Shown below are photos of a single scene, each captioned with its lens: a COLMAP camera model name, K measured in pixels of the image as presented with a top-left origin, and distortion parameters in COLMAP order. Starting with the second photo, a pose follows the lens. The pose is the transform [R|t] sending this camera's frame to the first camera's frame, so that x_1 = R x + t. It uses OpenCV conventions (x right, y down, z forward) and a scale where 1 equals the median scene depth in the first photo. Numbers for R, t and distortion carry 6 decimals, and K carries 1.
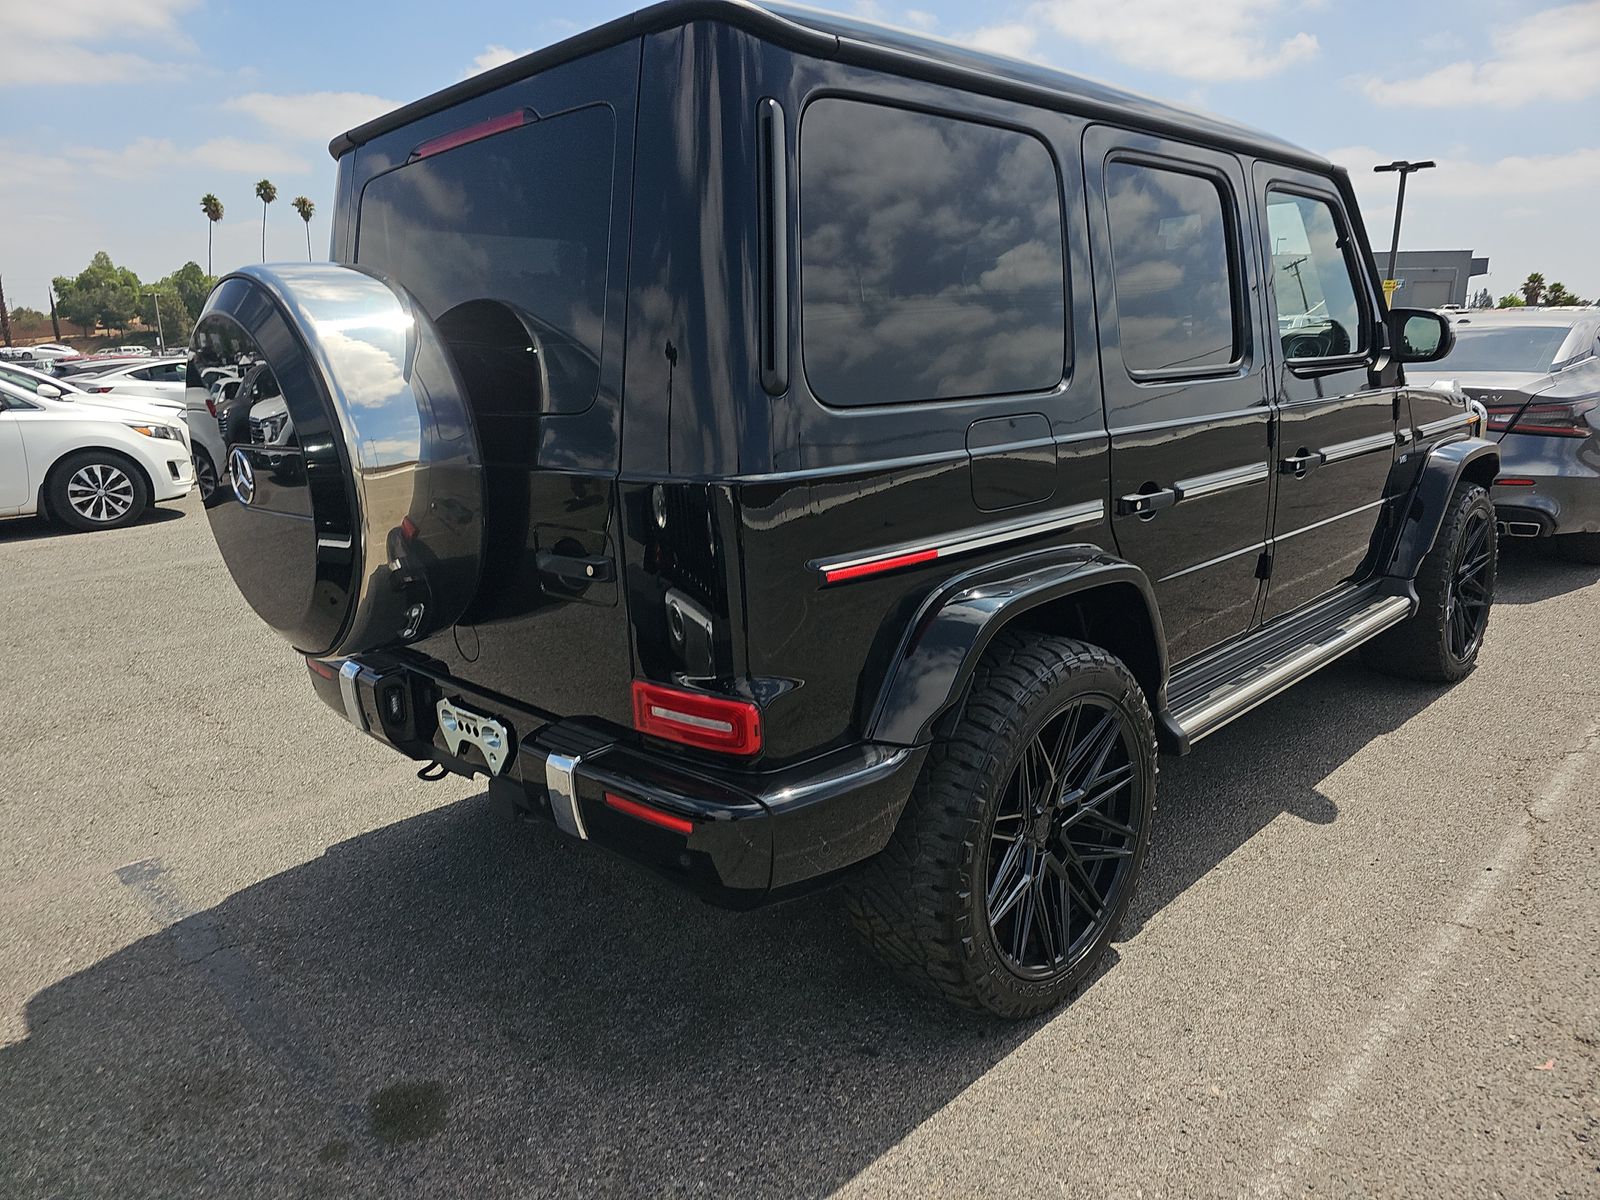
lens RADIAL K [[1071.3, 0, 807.4], [0, 1071.3, 604.7], [0, 0, 1]] dist [0.032518, -0.037803]
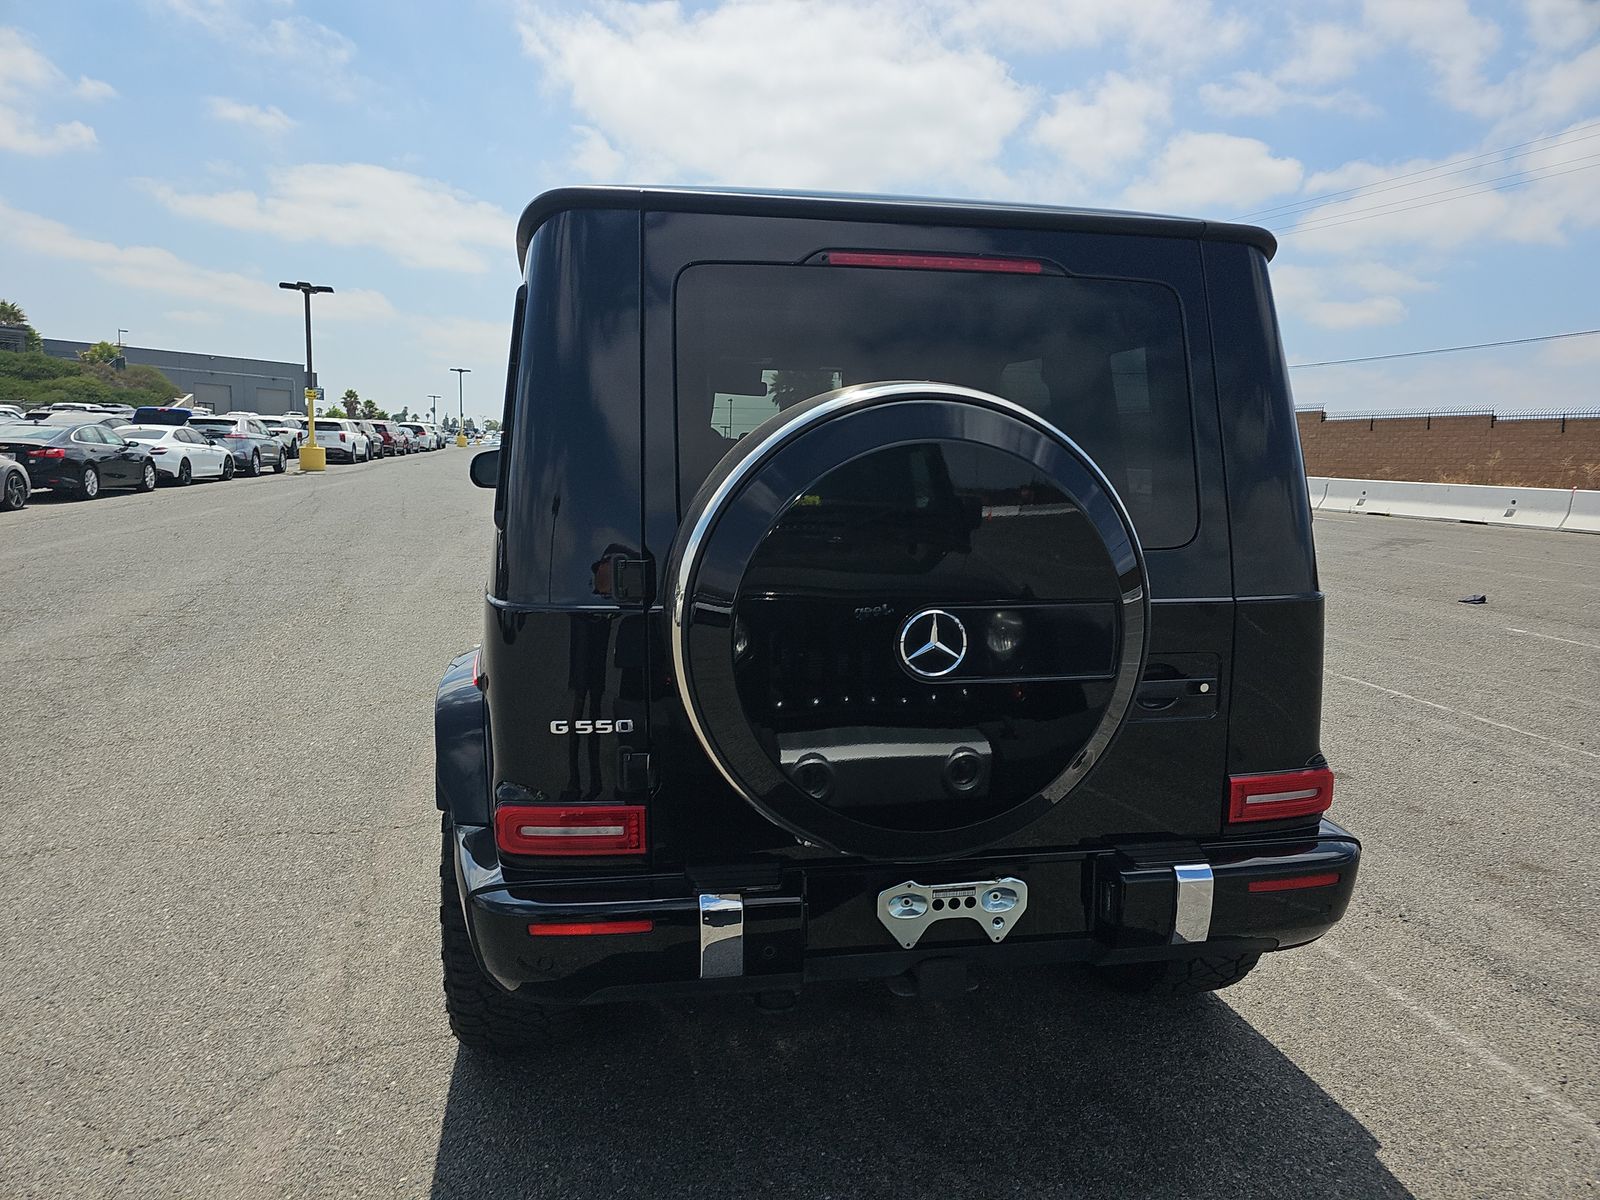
lens RADIAL K [[1071.3, 0, 756.9], [0, 1071.3, 591.3], [0, 0, 1]] dist [0.032518, -0.037803]
pose [[0.561641, -0.063291, 0.824957, -0.105658], [0.144335, 0.989276, -0.022367, -0.013407], [-0.814694, 0.131632, 0.564753, 0.056632]]
